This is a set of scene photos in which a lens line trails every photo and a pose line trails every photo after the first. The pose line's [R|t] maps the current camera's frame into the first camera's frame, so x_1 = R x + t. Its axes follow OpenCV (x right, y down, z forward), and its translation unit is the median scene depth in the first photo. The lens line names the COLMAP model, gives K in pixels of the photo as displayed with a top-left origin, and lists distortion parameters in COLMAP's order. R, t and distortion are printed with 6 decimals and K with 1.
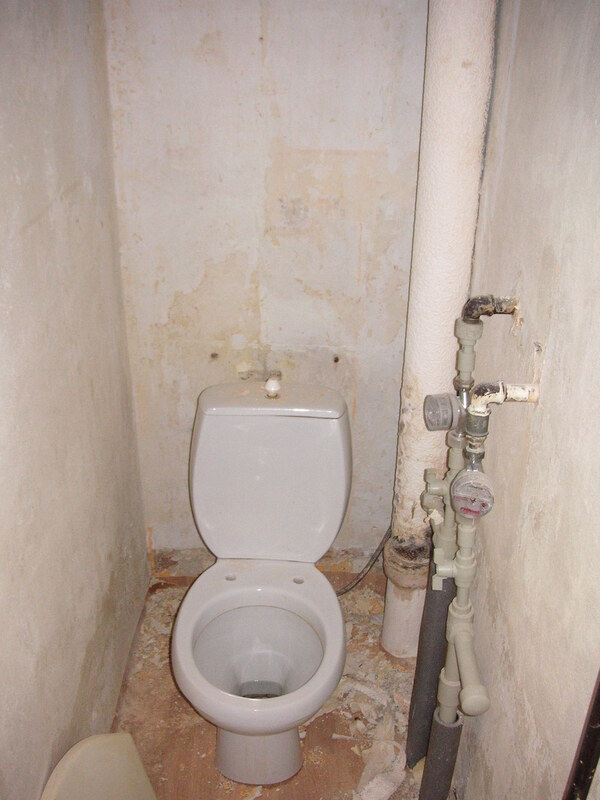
lens RADIAL K [[893.0, 0, 288.3], [0, 893.0, 420.7], [0, 0, 1]] dist [-0.157038, 0.000000]
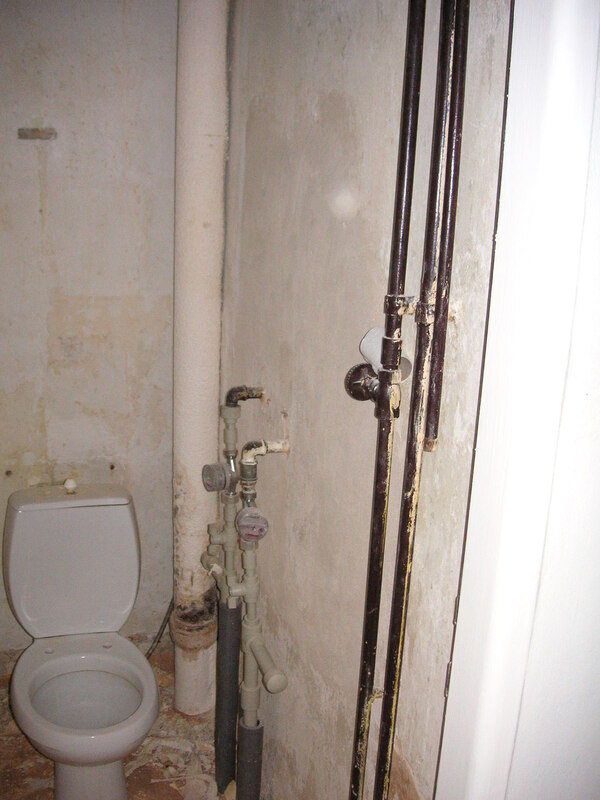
lens RADIAL K [[893.0, 0, 297.9], [0, 893.0, 407.4], [0, 0, 1]] dist [-0.157038, 0.000000]
pose [[0.938405, -0.067526, 0.338876, -0.128978], [0.135372, 0.974168, -0.180751, 0.120114], [-0.317916, 0.215492, 0.923305, -0.236797]]
